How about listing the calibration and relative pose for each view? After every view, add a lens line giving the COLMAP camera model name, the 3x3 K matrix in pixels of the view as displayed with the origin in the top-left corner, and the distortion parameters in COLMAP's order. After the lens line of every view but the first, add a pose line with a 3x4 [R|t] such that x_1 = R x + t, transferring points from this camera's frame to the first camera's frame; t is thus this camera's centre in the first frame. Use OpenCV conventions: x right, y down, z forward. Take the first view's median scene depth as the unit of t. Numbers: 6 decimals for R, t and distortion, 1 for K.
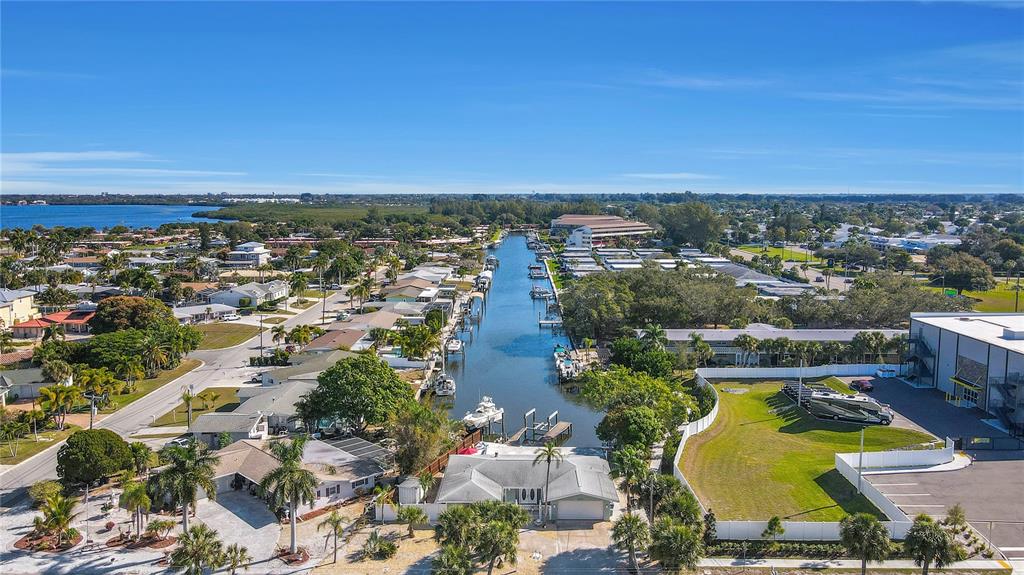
lens RADIAL K [[765.9, 0, 512.0], [0, 765.9, 287.5], [0, 0, 1]] dist [-0.044495, 0.085220]
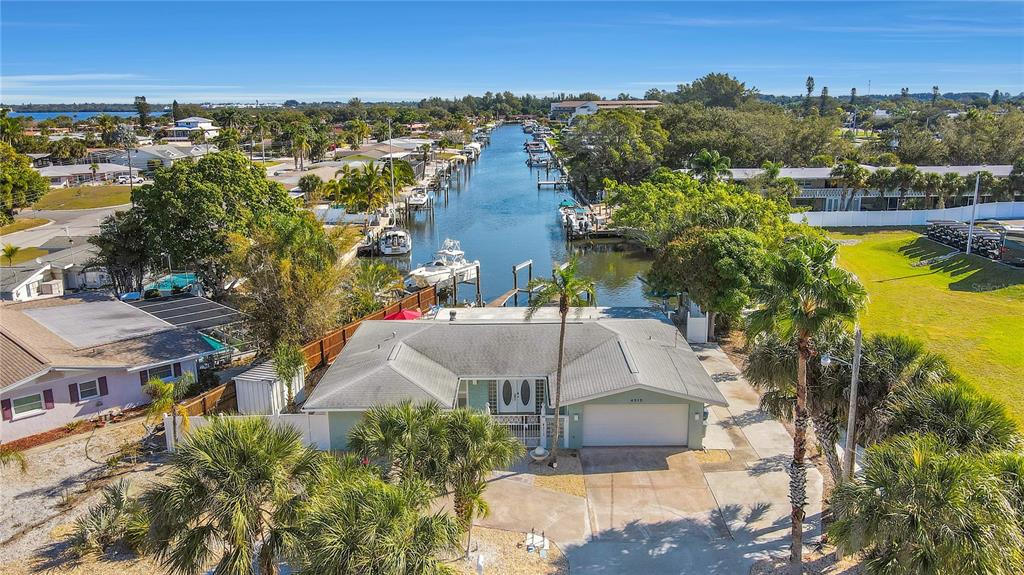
lens RADIAL K [[765.9, 0, 512.0], [0, 765.9, 287.5], [0, 0, 1]] dist [-0.044495, 0.085220]
pose [[0.999945, -0.010466, 0.000983, 0.018540], [0.010302, 0.994266, 0.106439, 0.157195], [-0.002091, -0.106423, 0.994319, 0.543375]]
